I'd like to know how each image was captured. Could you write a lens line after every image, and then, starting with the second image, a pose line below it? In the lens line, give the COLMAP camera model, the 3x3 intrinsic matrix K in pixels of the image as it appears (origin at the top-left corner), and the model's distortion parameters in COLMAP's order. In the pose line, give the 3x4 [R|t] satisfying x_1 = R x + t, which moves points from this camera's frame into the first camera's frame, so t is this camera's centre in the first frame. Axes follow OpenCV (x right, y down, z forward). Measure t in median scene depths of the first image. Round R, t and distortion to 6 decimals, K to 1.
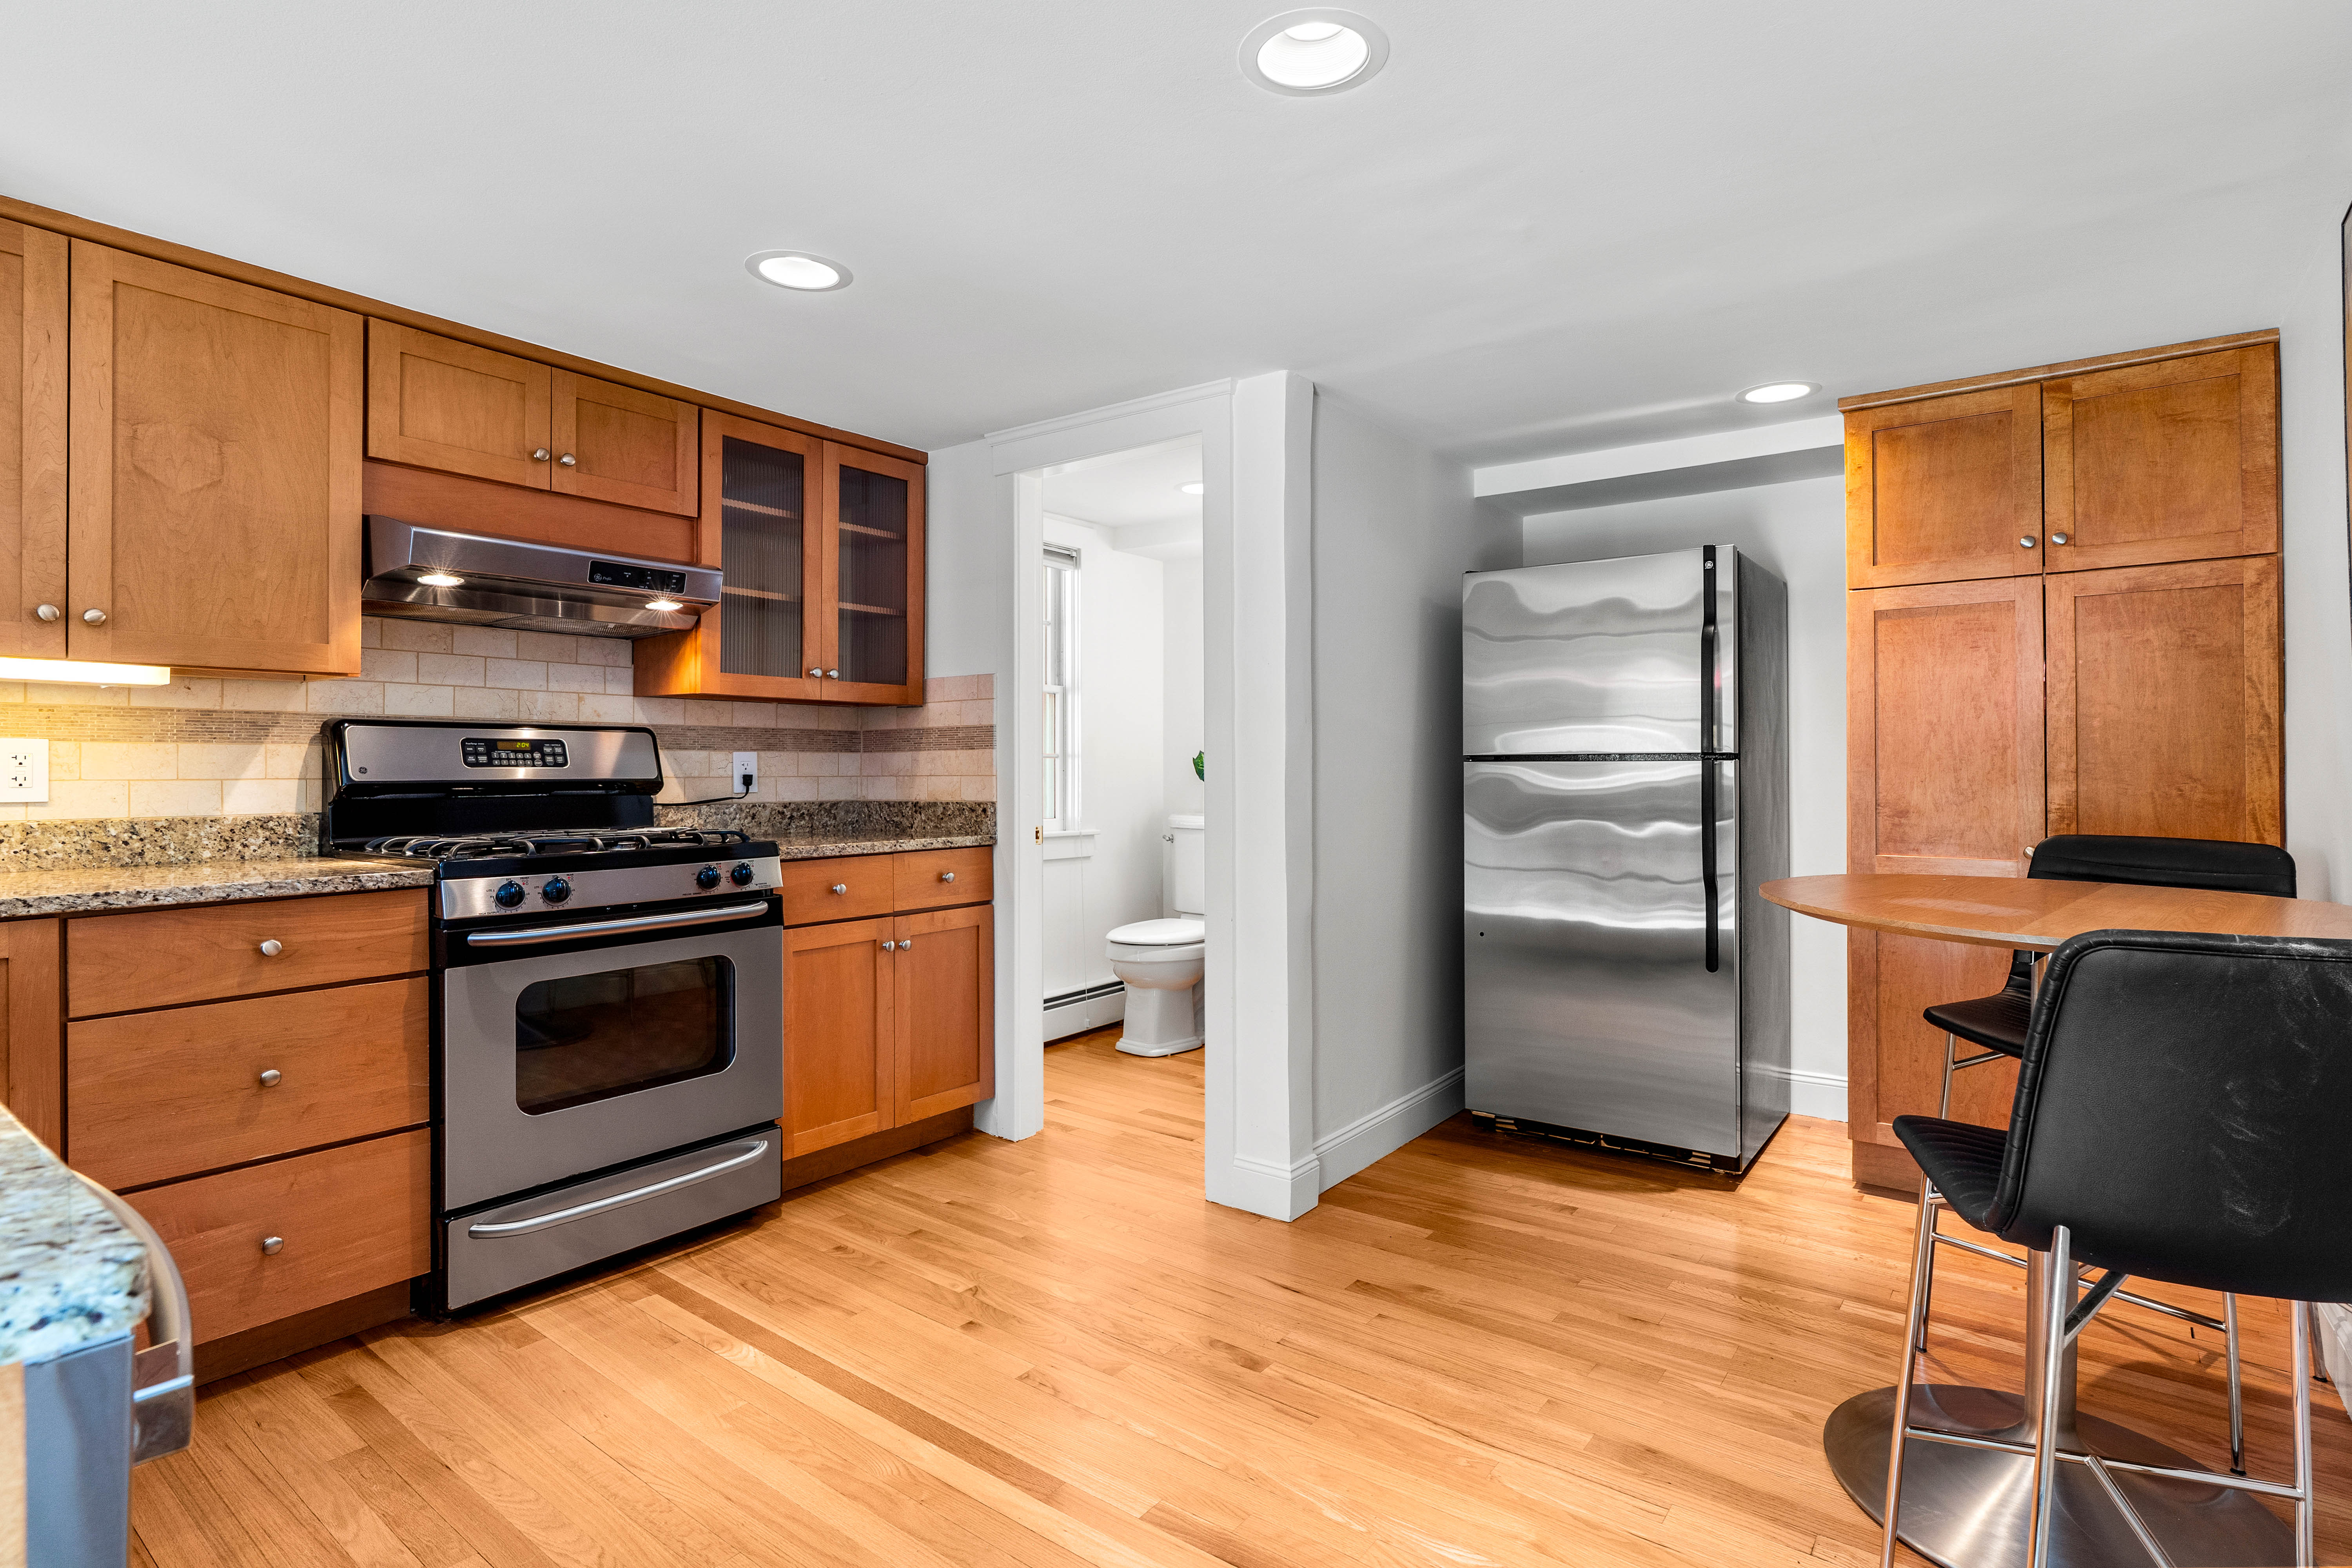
lens RADIAL K [[1153.4, 0, 1208.2], [0, 1153.4, 769.6], [0, 0, 1]] dist [0.001789, 0.000338]
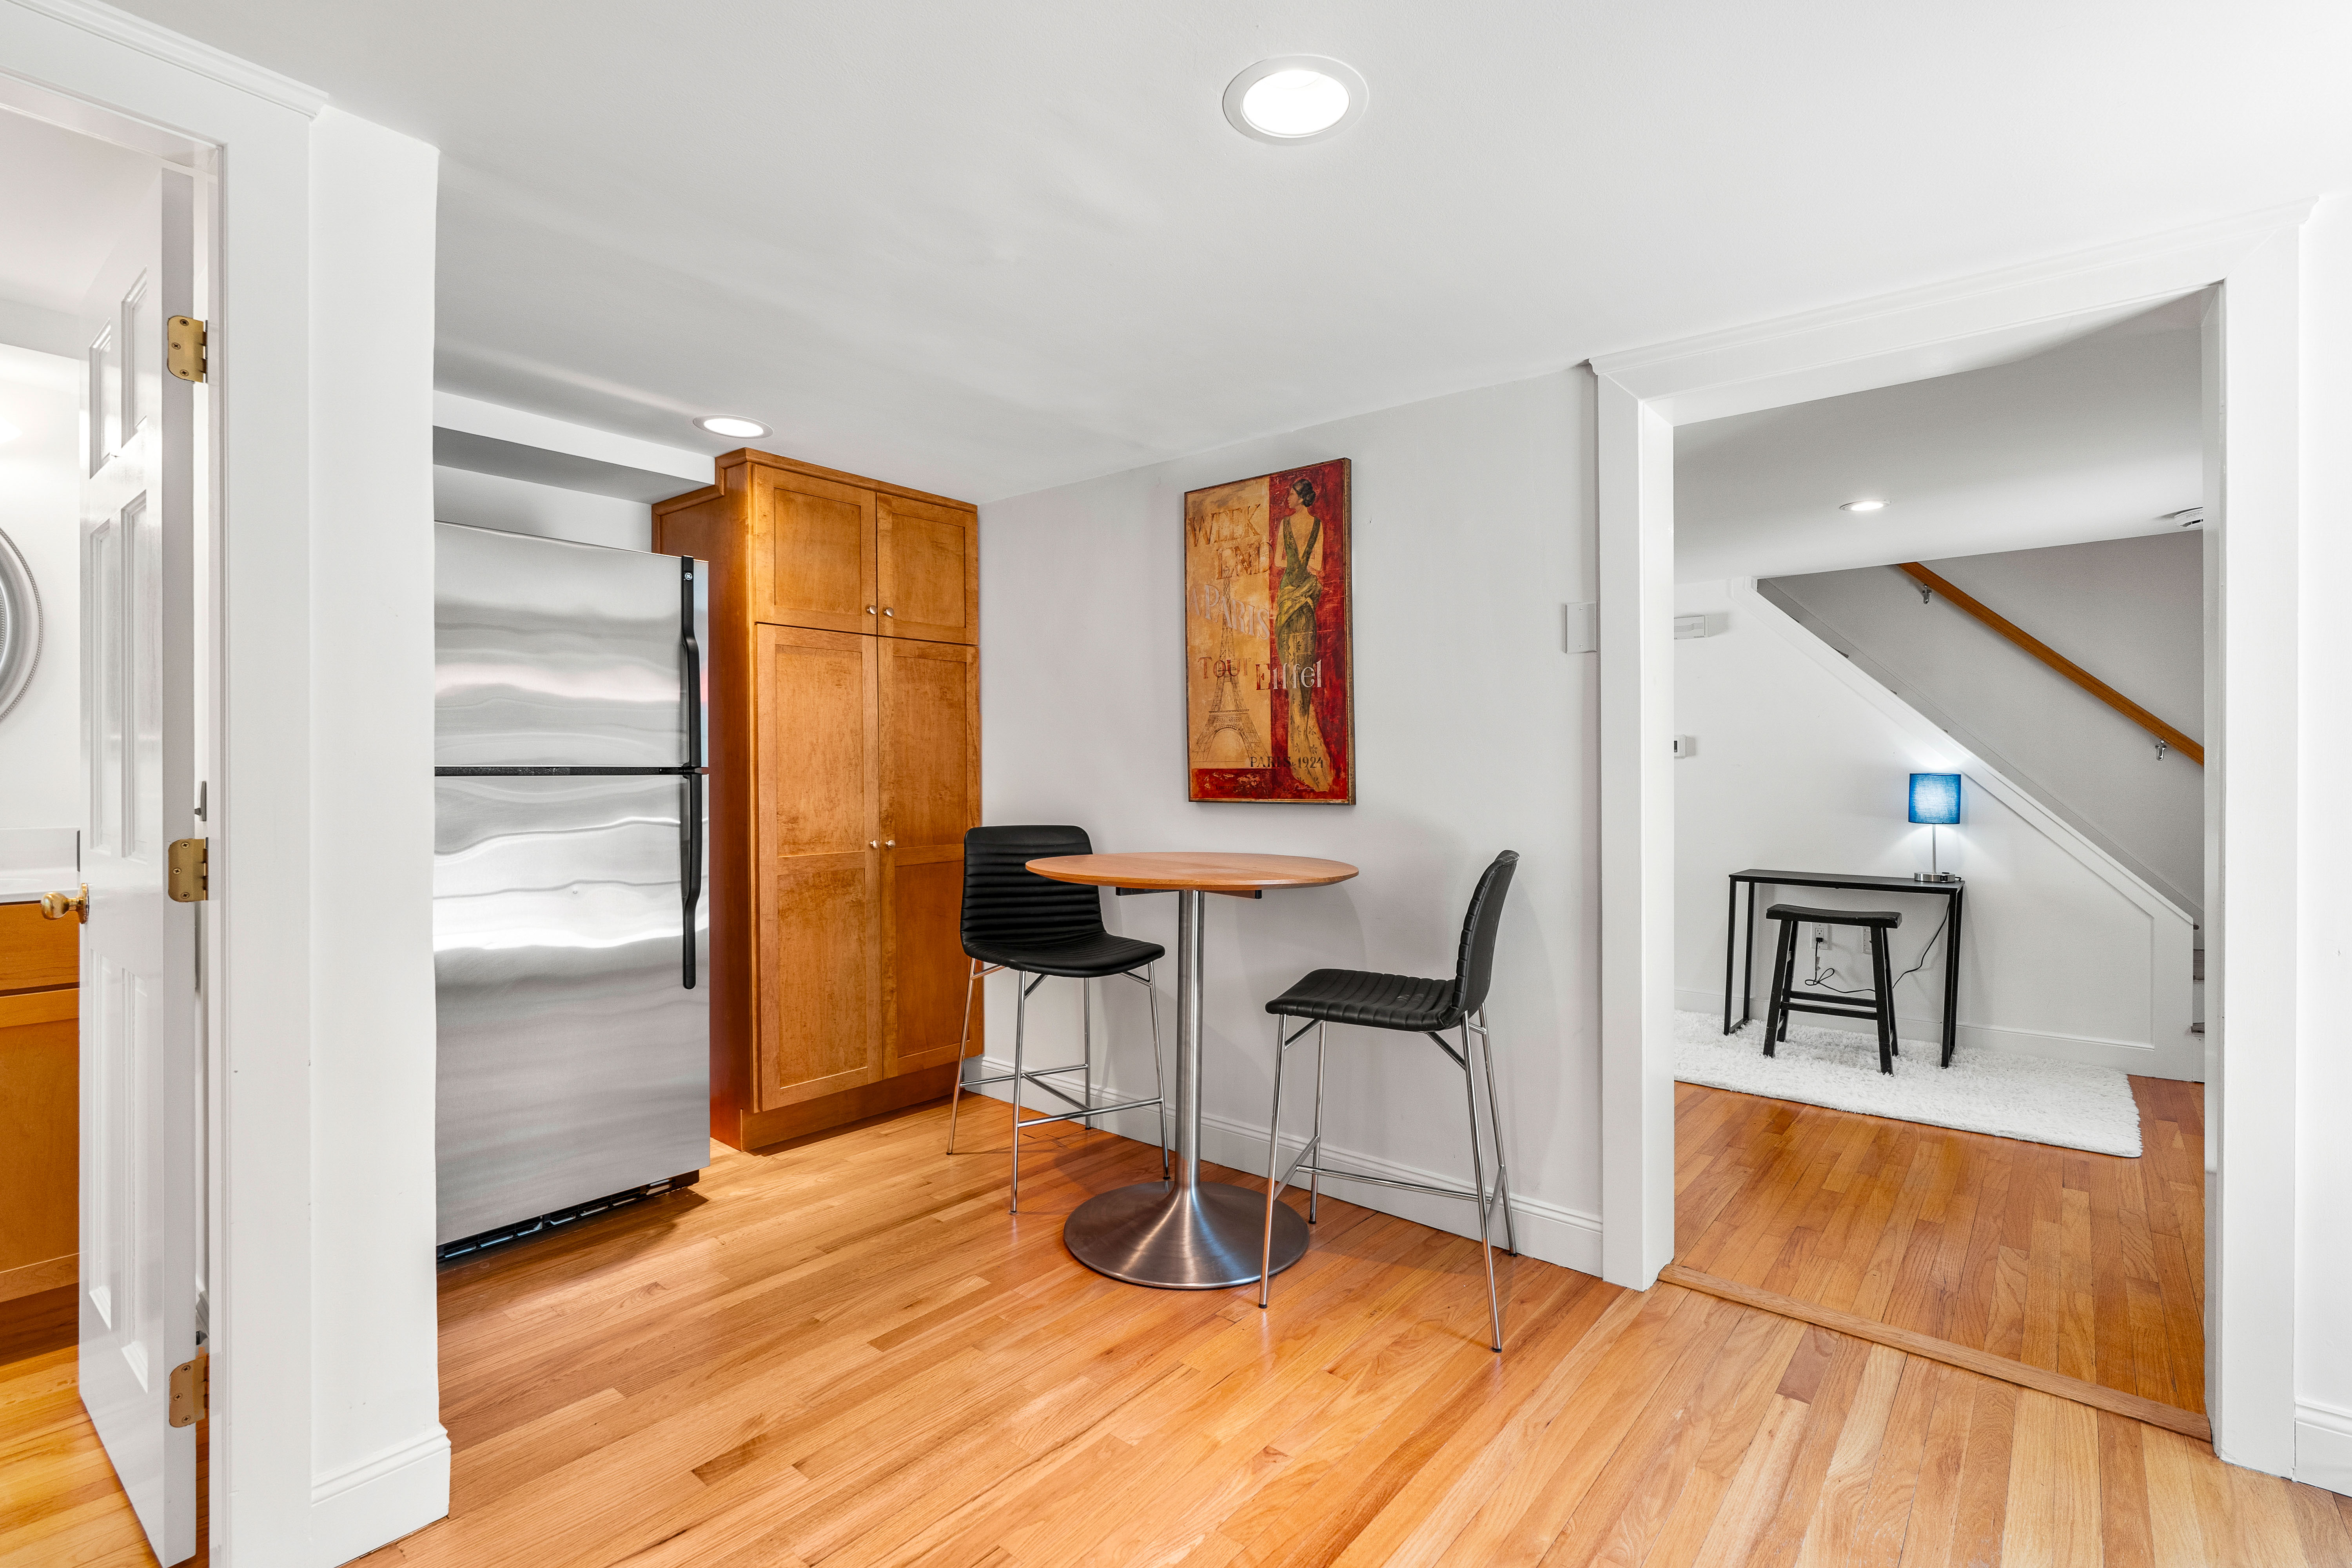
lens RADIAL K [[1055.3, 0, 1170.8], [0, 1055.3, 773.0], [0, 0, 1]] dist [-0.014271, -0.000205]
pose [[0.070929, 0.000396, 0.997481, -0.478651], [0.005383, 0.999985, -0.000780, -0.007109], [-0.997467, 0.005424, 0.070926, 0.582825]]
